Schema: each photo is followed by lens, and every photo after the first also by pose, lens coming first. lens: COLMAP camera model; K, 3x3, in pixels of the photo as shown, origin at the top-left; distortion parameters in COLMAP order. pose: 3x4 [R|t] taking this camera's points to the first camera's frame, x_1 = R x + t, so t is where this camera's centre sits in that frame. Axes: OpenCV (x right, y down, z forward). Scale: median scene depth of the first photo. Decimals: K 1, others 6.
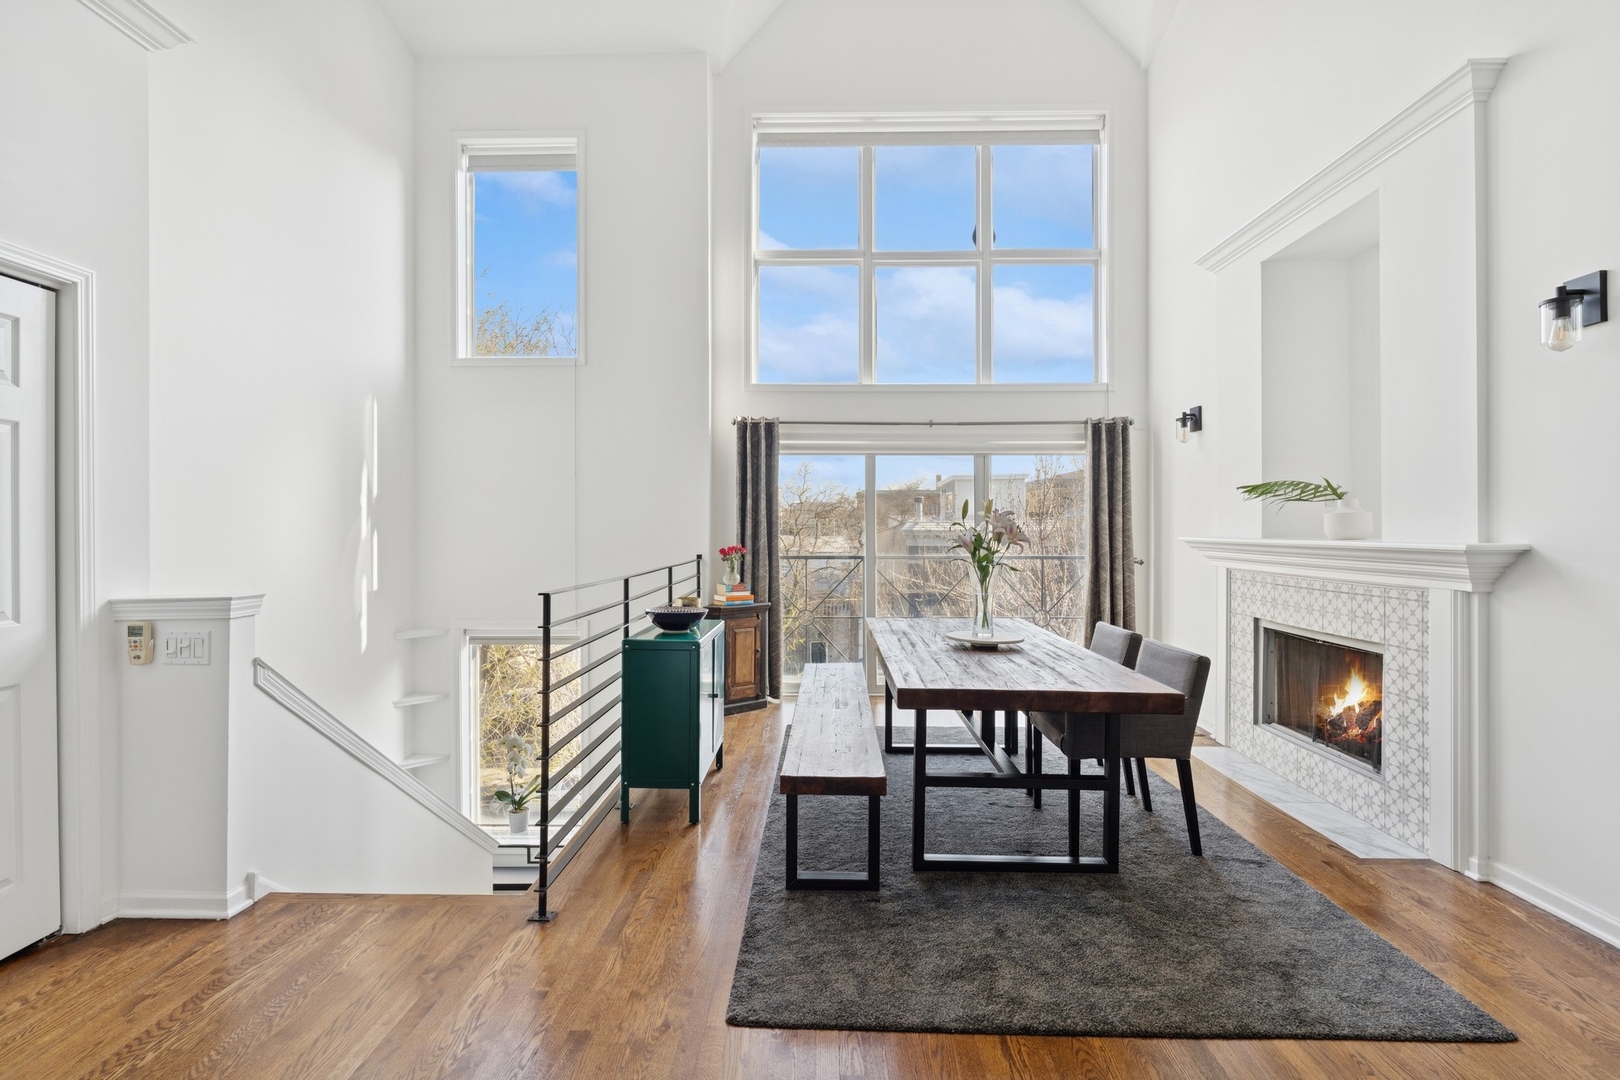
lens RADIAL K [[752.6, 0, 808.1], [0, 752.6, 531.0], [0, 0, 1]] dist [-0.003690, 0.000163]
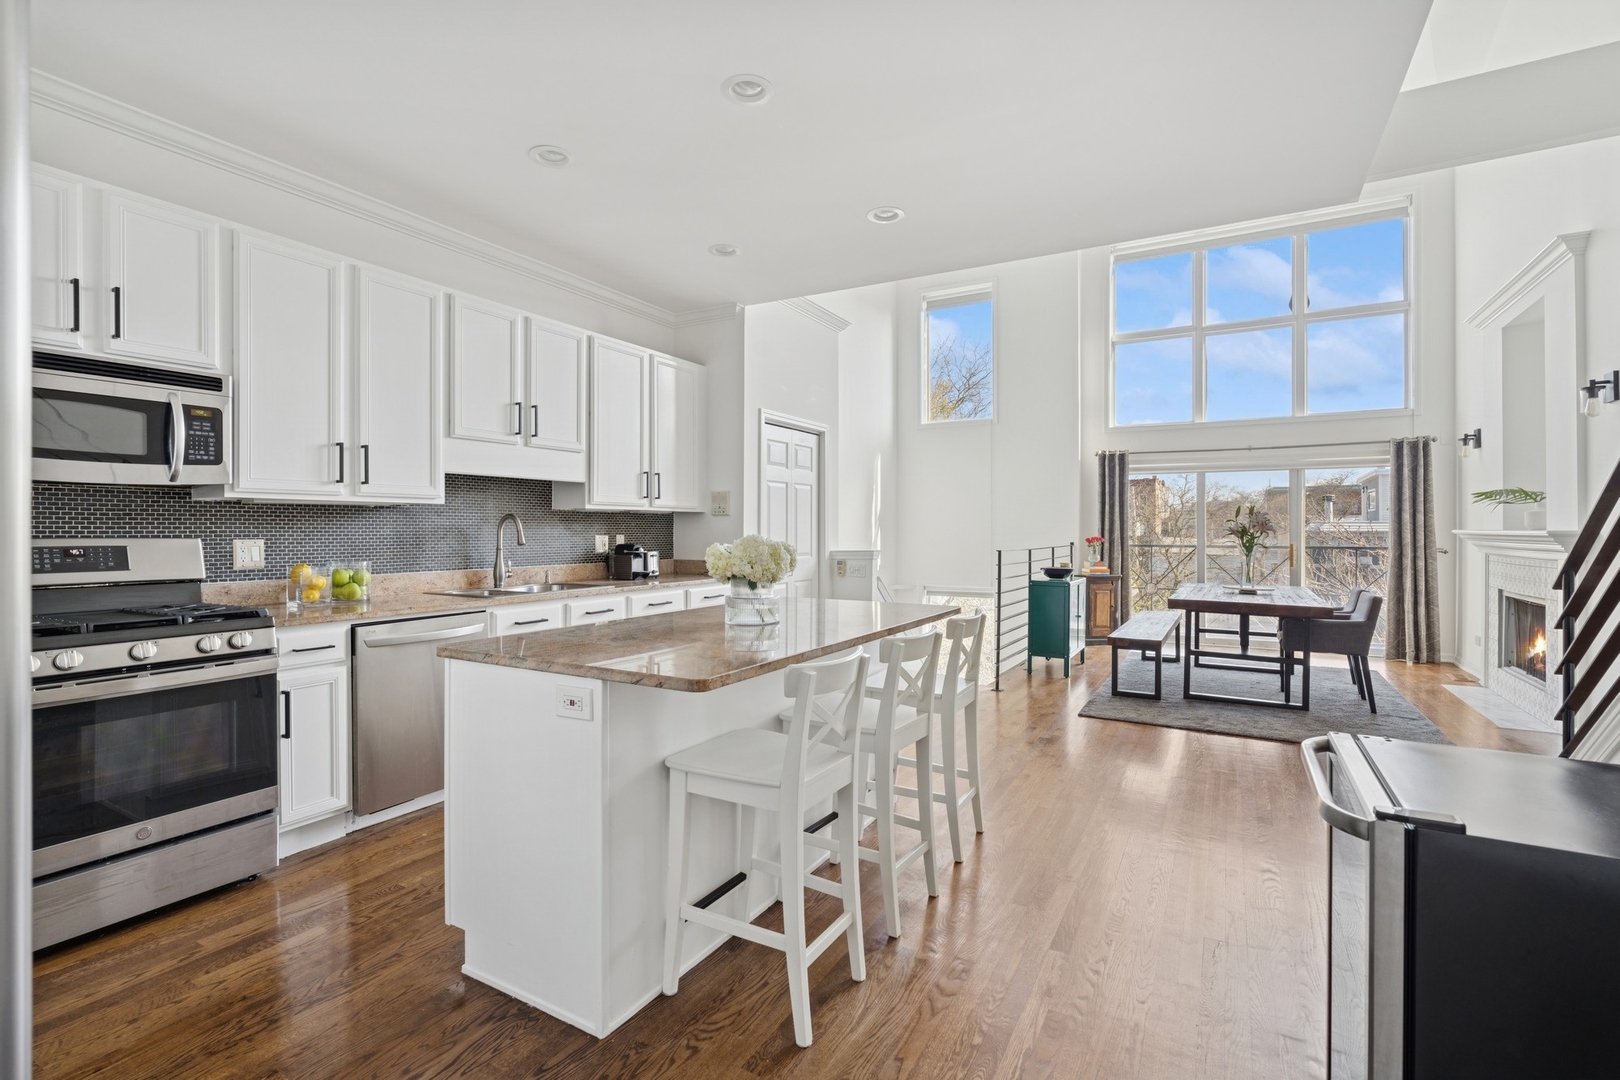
lens RADIAL K [[742.2, 0, 806.7], [0, 742.2, 530.0], [0, 0, 1]] dist [-0.005950, 0.000182]
pose [[0.879997, 0.000809, -0.474979, 0.162672], [-0.002838, 0.999990, -0.003555, 0.021965], [0.474971, 0.004477, 0.879990, -0.980153]]
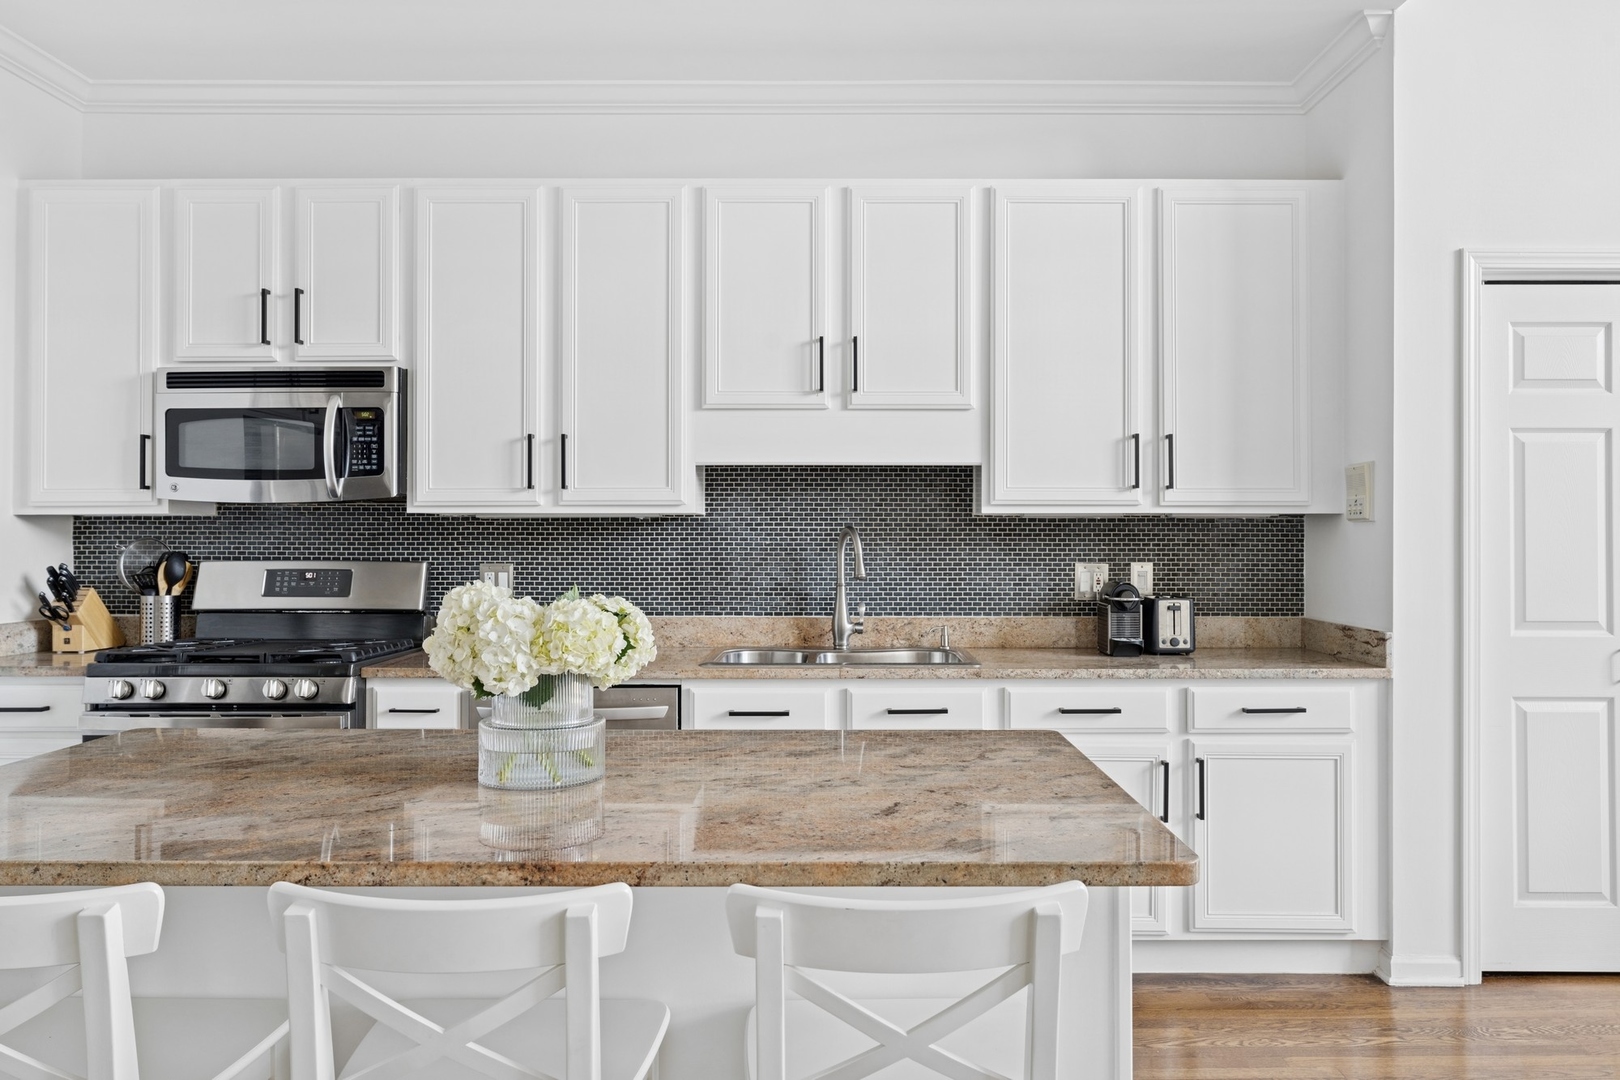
lens RADIAL K [[1179.9, 0, 845.3], [0, 1179.9, 519.3], [0, 0, 1]] dist [0.002794, -0.001213]
pose [[0.031632, -0.014095, -0.999400, 0.306336], [-0.006120, 0.999879, -0.014296, 0.001981], [0.999481, 0.006568, 0.031542, -0.151082]]
